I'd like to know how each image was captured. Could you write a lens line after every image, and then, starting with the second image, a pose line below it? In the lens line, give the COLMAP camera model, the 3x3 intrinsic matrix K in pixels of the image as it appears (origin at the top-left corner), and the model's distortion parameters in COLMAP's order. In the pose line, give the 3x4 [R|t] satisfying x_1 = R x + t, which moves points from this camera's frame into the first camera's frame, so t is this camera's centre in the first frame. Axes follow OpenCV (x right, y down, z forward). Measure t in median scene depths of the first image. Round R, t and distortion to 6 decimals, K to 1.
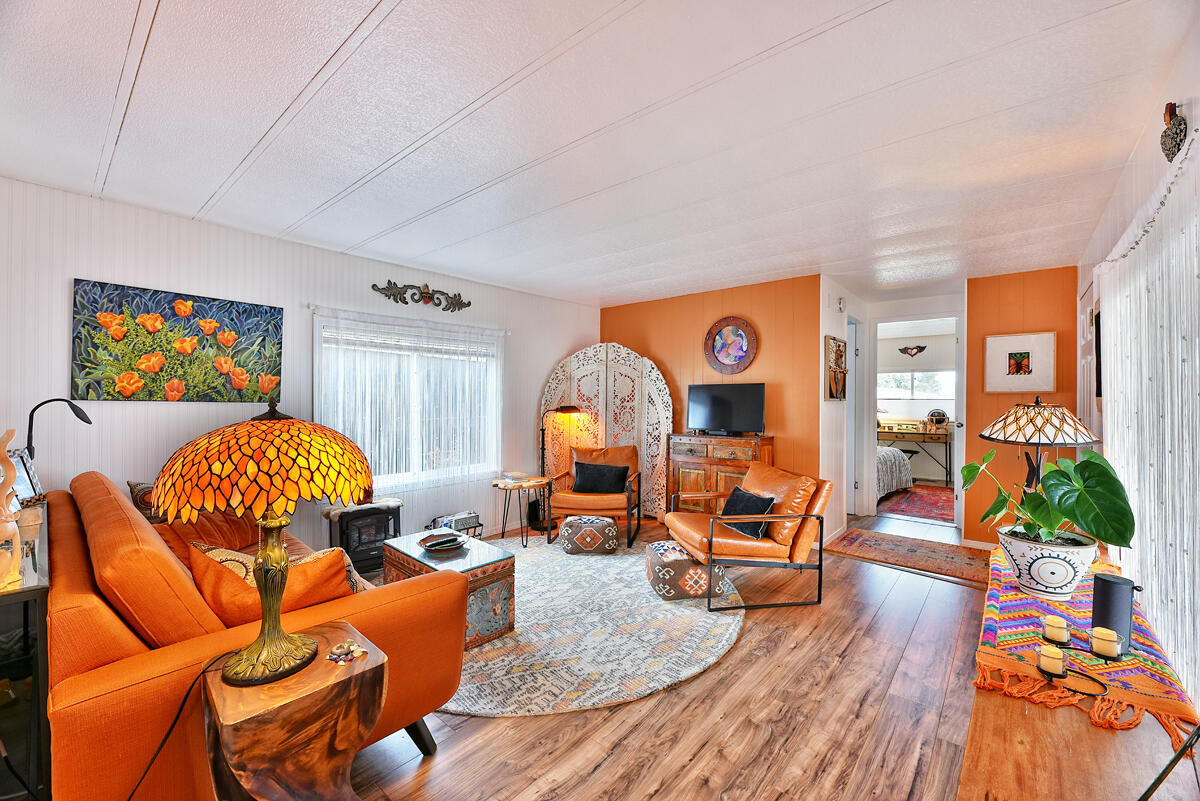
lens RADIAL K [[480.5, 0, 600.0], [0, 480.5, 400.5], [0, 0, 1]] dist [-0.000183, 0.000005]
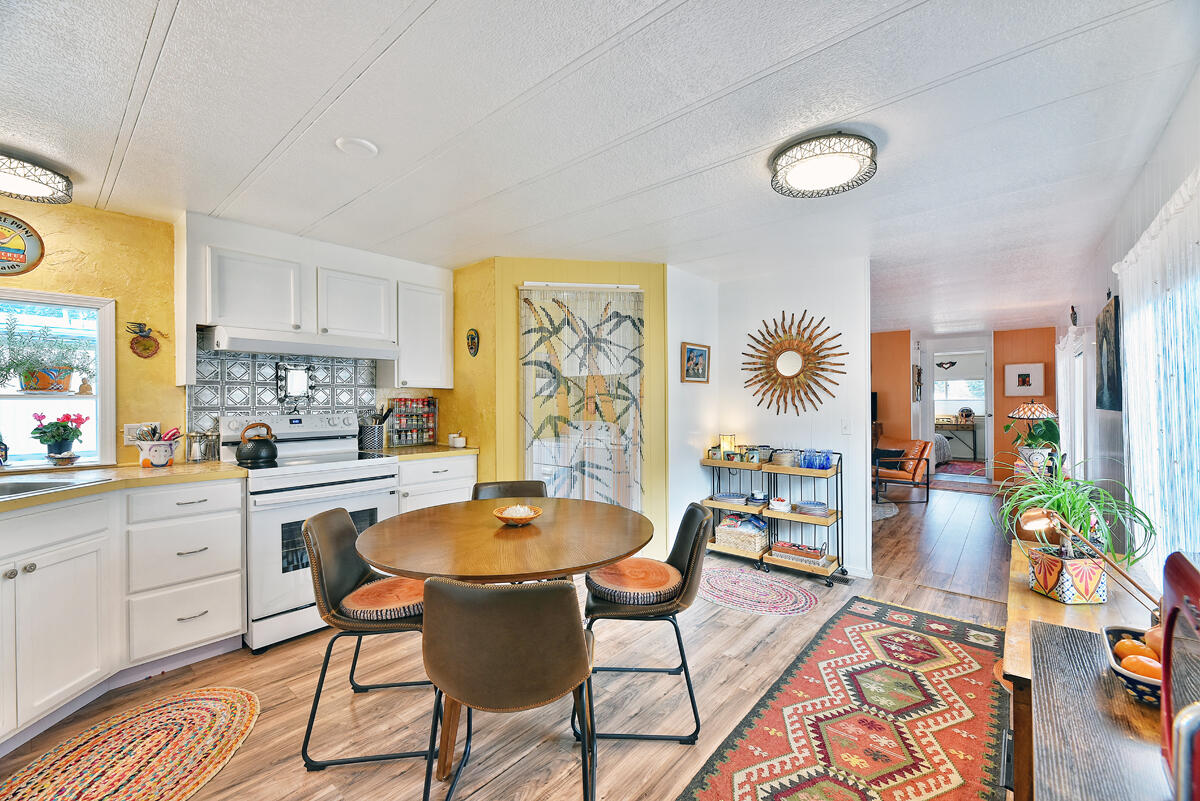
lens RADIAL K [[480.5, 0, 600.0], [0, 480.5, 400.5], [0, 0, 1]] dist [-0.000183, 0.000005]
pose [[0.999945, -0.008251, -0.006418, -0.809556], [0.008213, 0.999949, -0.005927, -0.004392], [0.006467, 0.005874, 0.999962, -0.927272]]
